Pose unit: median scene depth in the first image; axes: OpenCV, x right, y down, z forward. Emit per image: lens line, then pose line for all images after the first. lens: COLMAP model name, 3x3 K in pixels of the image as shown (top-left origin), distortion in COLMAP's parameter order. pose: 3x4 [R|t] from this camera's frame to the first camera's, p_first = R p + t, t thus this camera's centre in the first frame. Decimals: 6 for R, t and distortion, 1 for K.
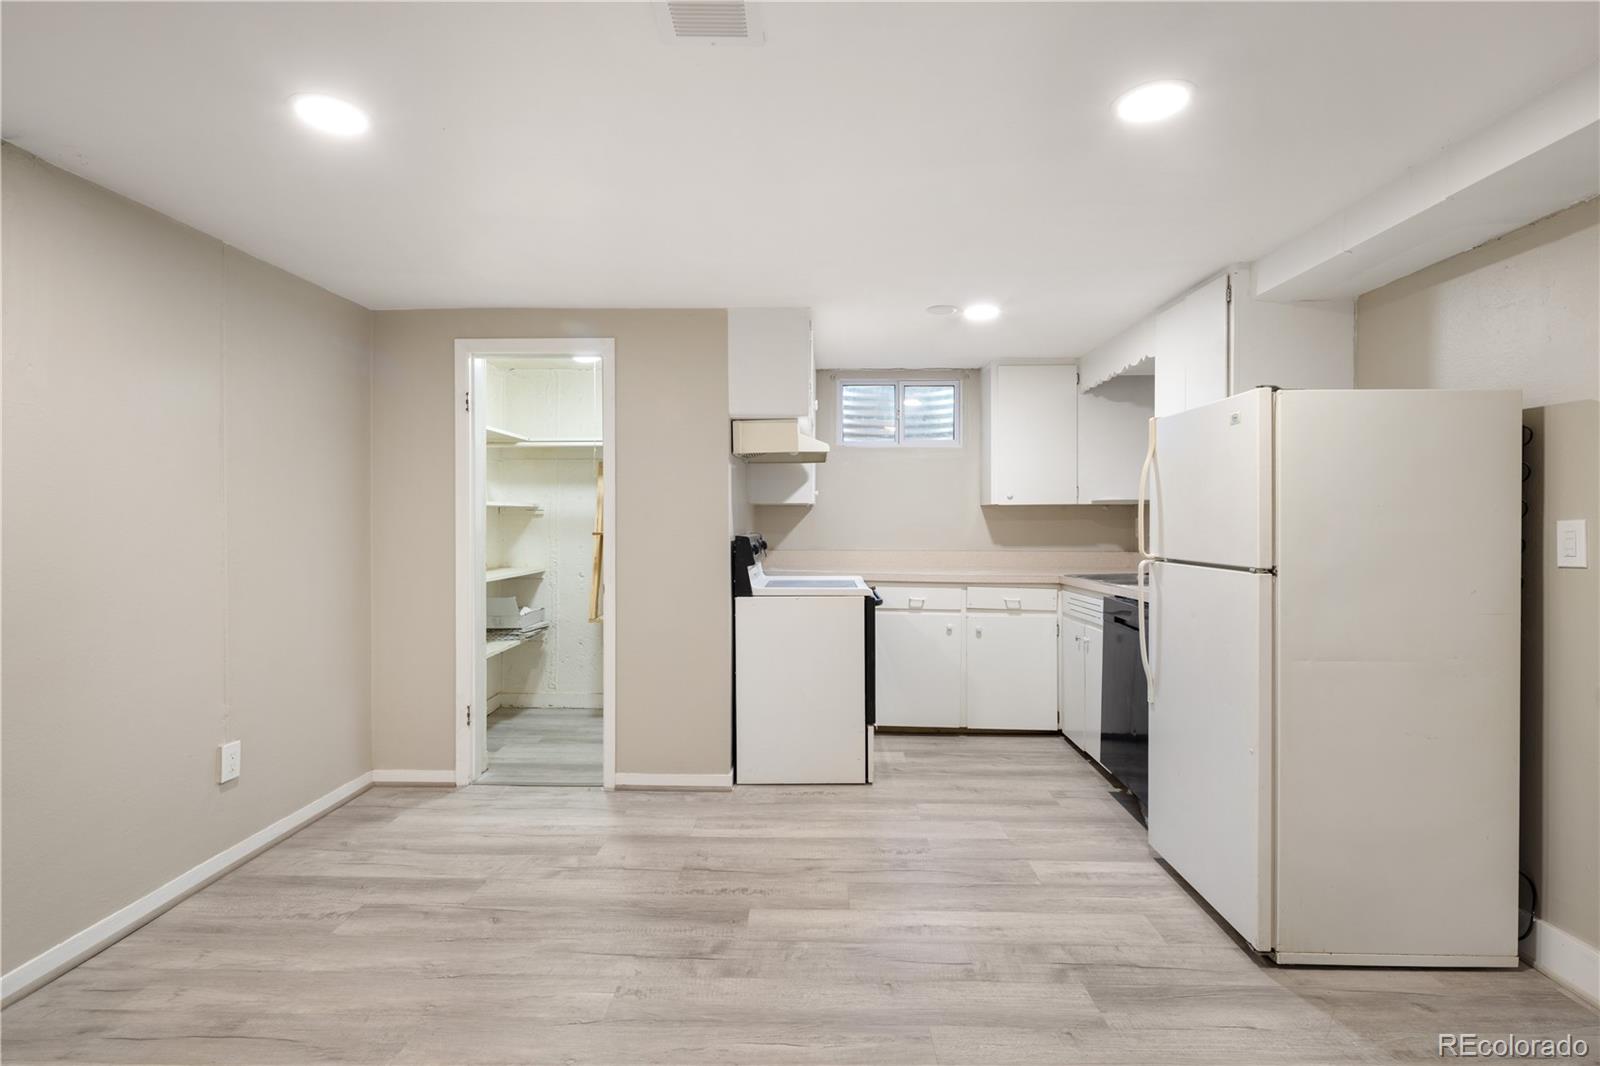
lens RADIAL K [[778.4, 0, 794.4], [0, 778.4, 519.2], [0, 0, 1]] dist [0.001383, -0.000369]
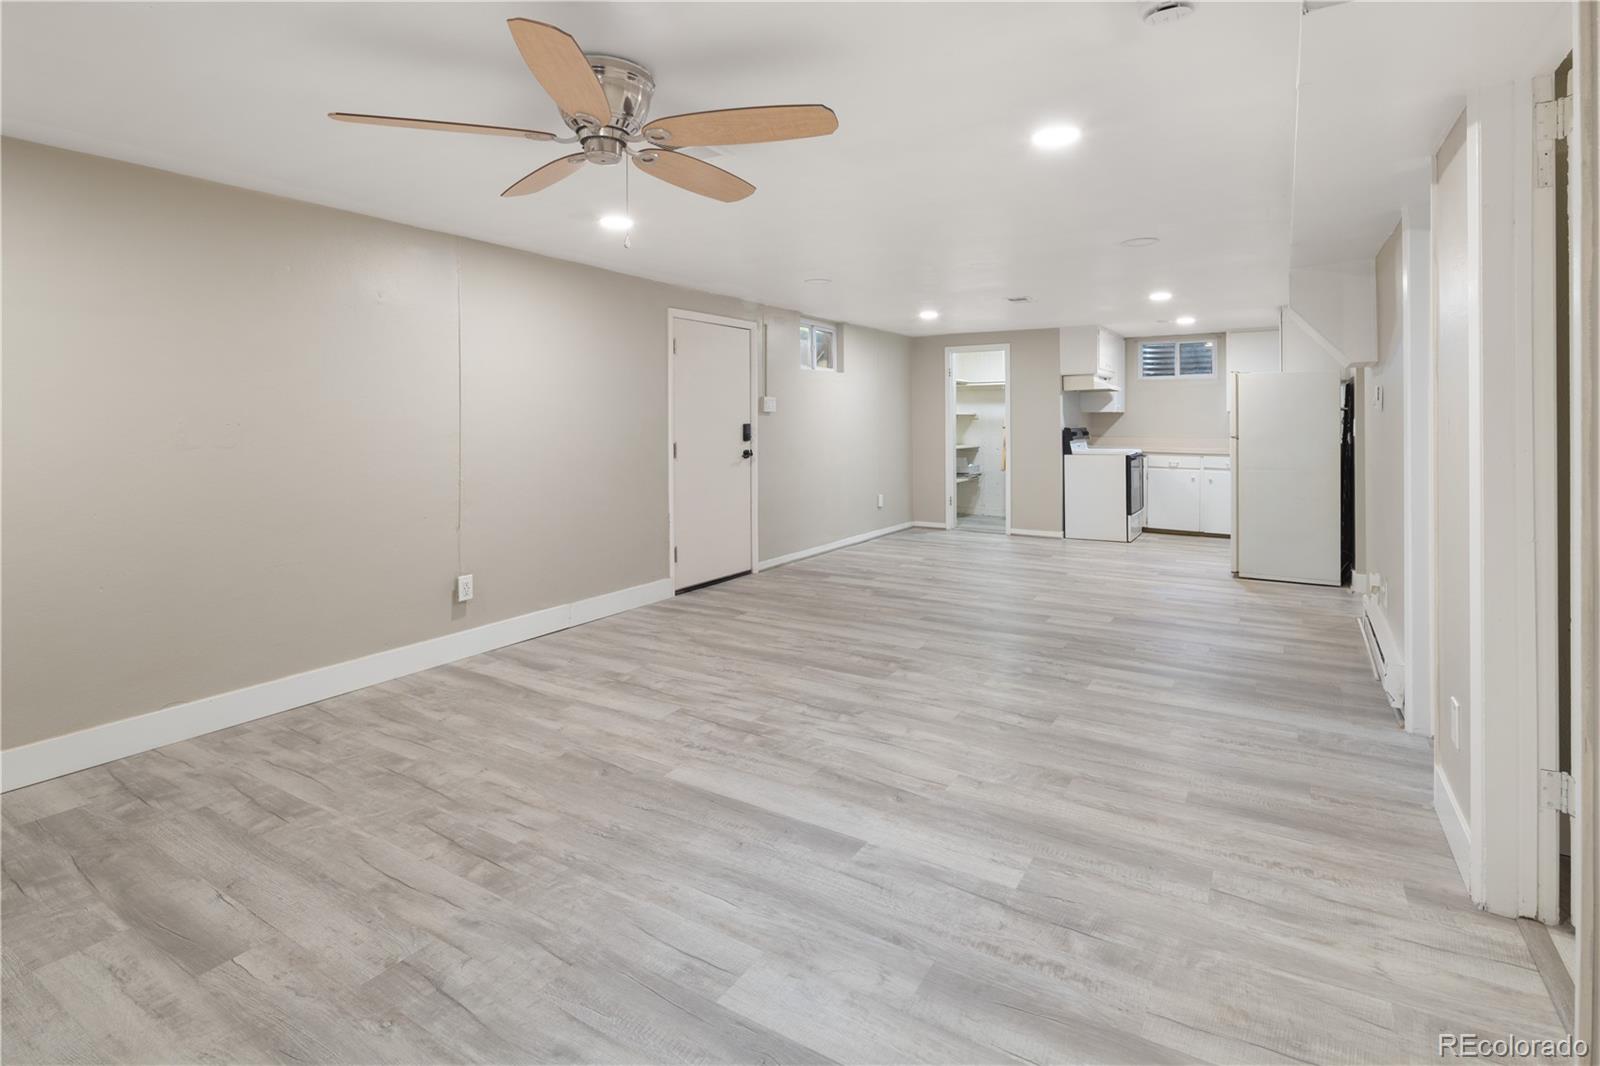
lens RADIAL K [[778.4, 0, 799.0], [0, 778.4, 426.7], [0, 0, 1]] dist [0.001383, -0.000369]
pose [[0.864534, 0.000350, -0.502574, 0.327720], [0.003629, 0.999969, 0.006939, 0.000403], [0.502561, -0.007823, 0.864506, -1.113875]]
